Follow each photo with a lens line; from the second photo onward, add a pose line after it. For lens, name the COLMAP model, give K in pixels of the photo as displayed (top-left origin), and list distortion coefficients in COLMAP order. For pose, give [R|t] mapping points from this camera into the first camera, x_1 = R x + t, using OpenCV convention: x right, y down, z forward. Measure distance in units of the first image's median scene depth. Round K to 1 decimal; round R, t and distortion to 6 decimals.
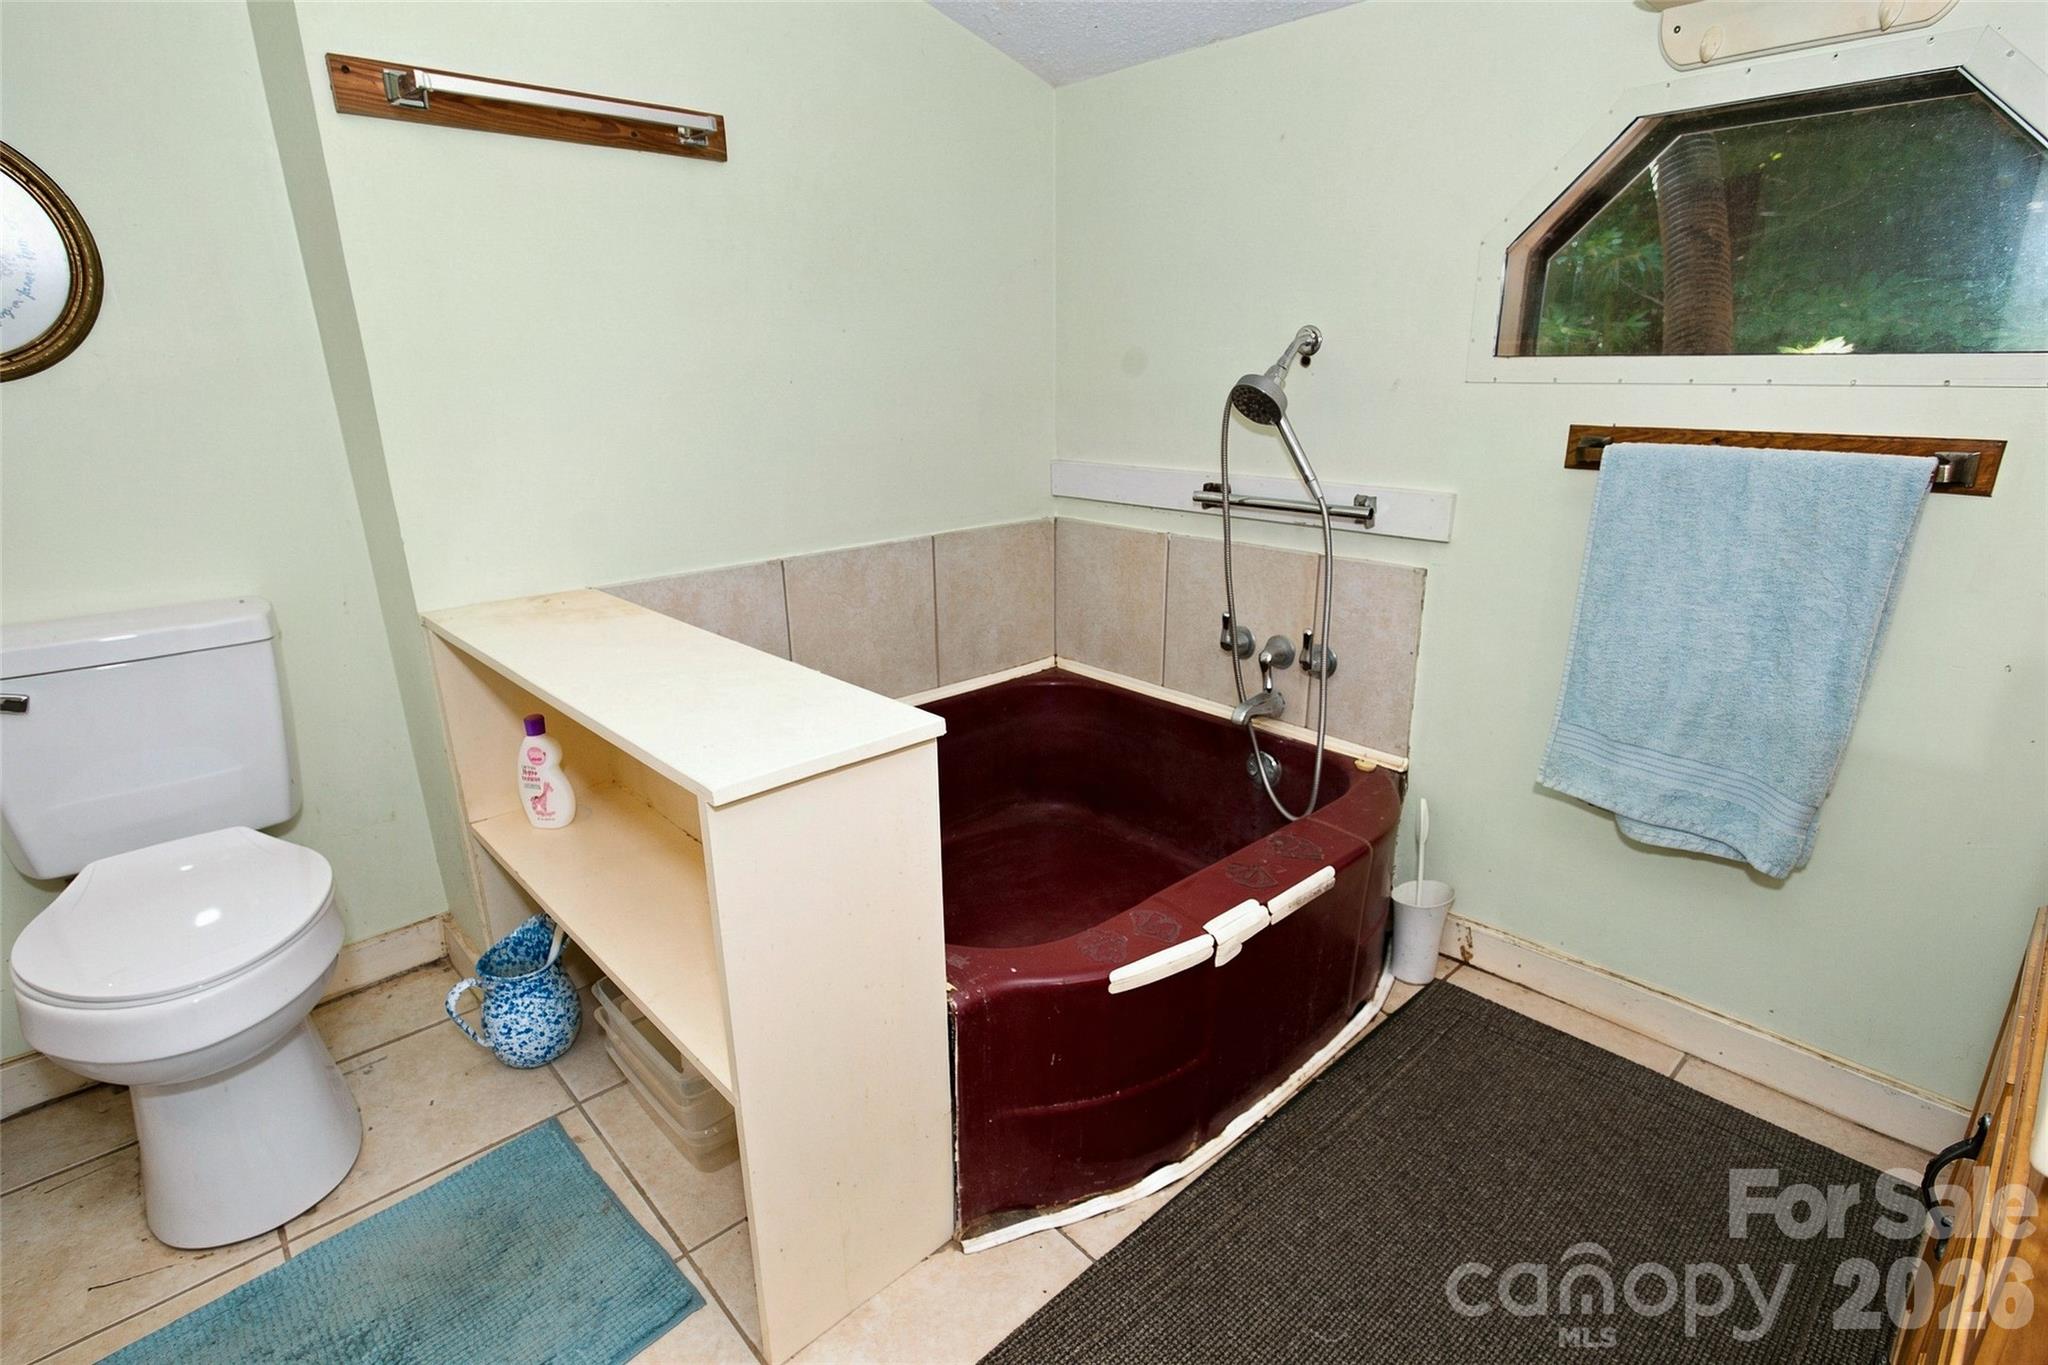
lens RADIAL K [[1011.3, 0, 1027.9], [0, 1011.3, 690.5], [0, 0, 1]] dist [-0.002141, 0.000732]
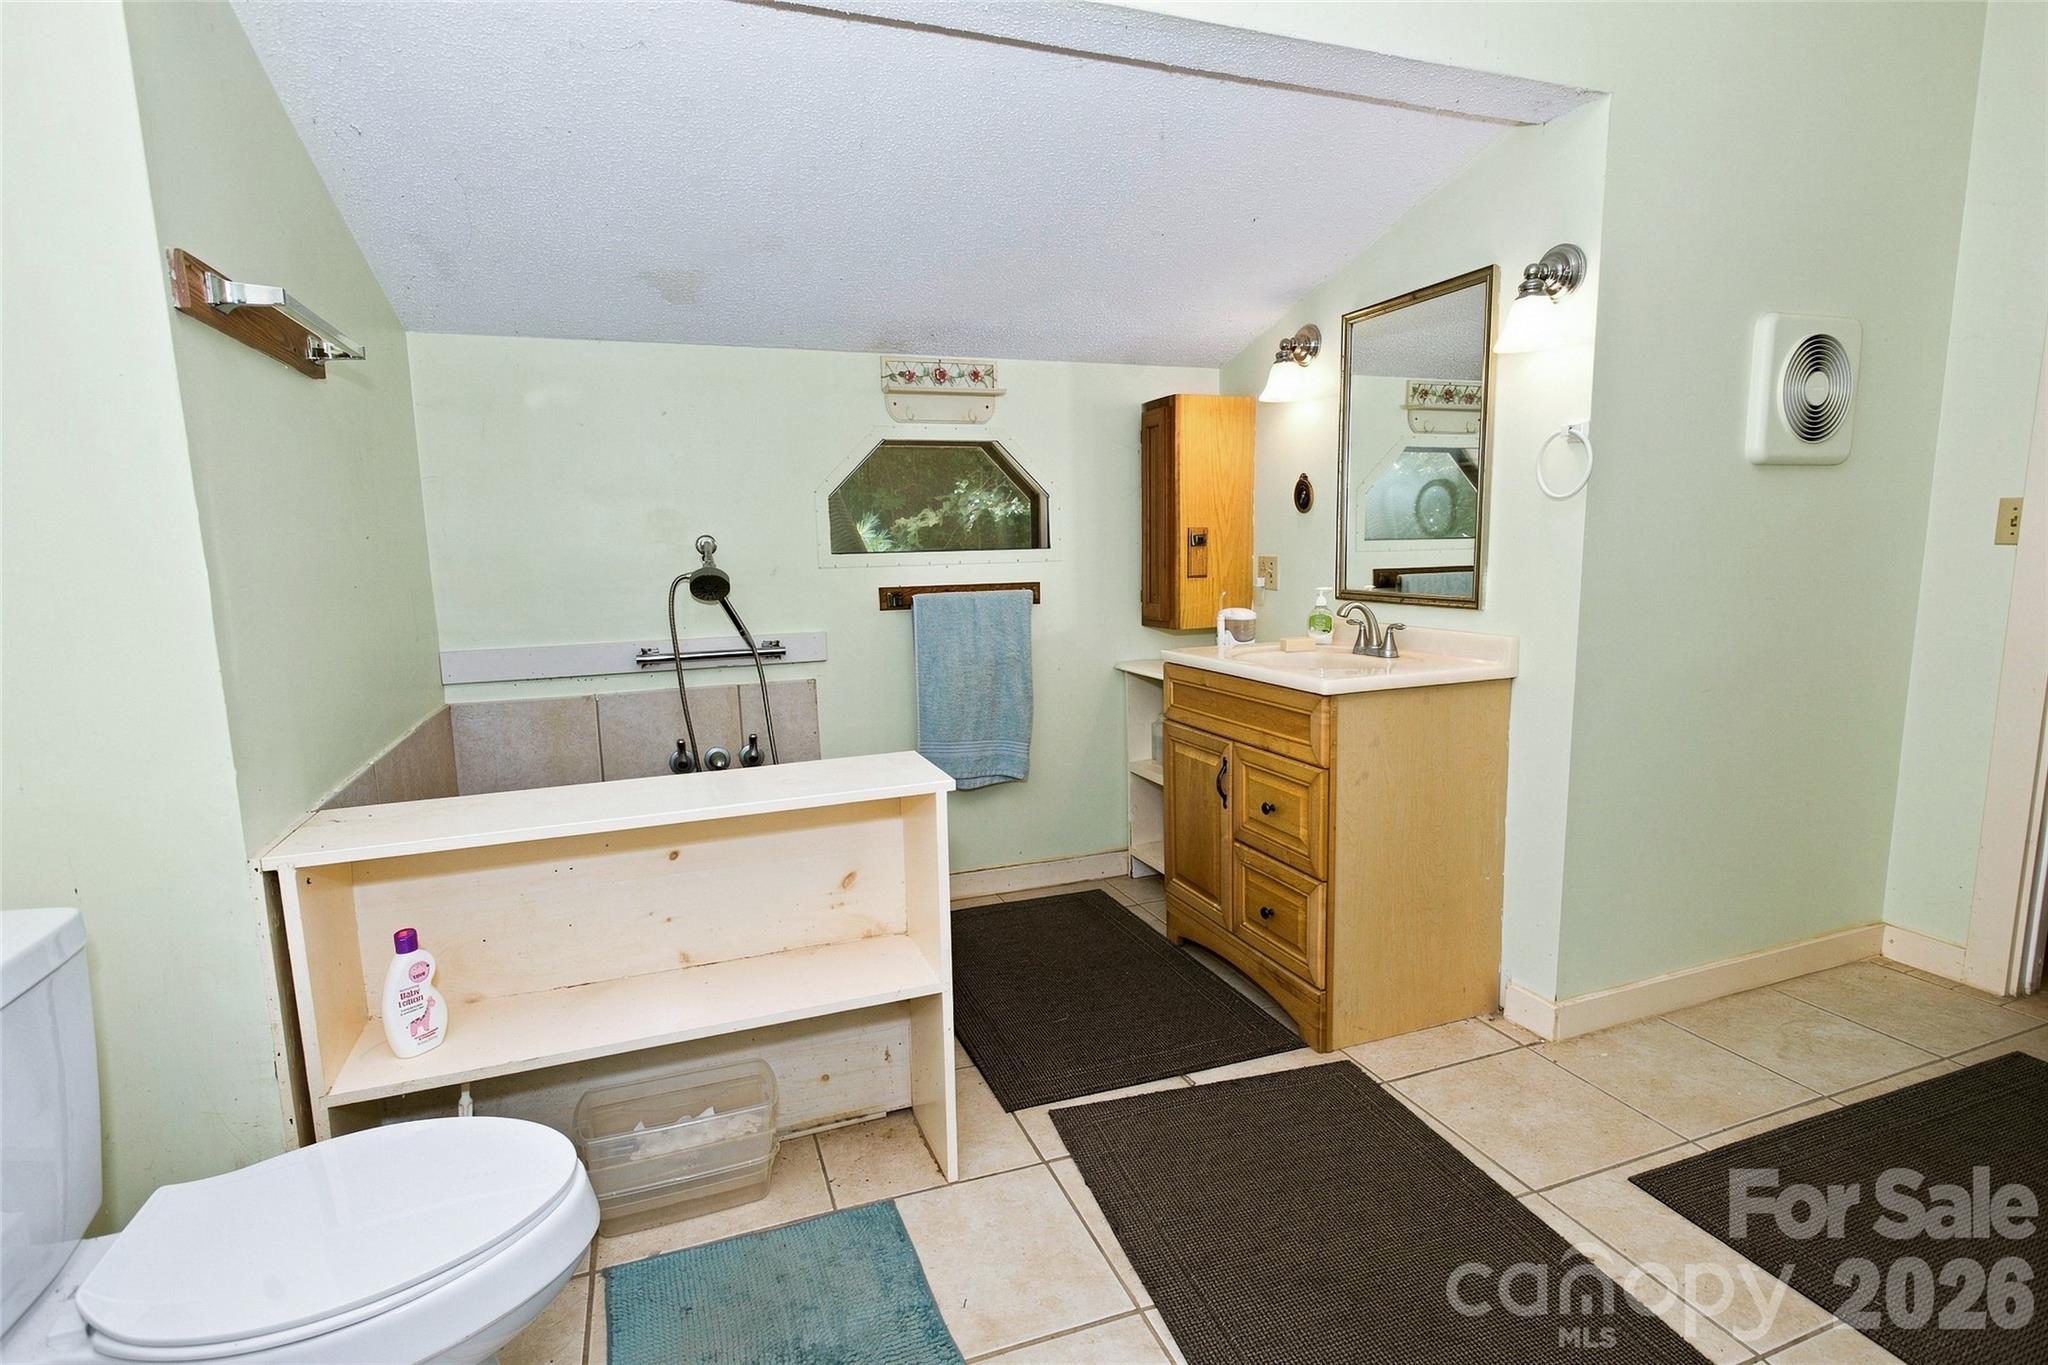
lens RADIAL K [[1011.3, 0, 1030.1], [0, 1011.3, 683.9], [0, 0, 1]] dist [-0.002141, 0.000732]
pose [[0.390097, -0.134471, 0.910902, -0.935350], [0.303369, 0.952813, 0.010739, -0.025063], [-0.869363, 0.272150, 0.412484, 0.028644]]
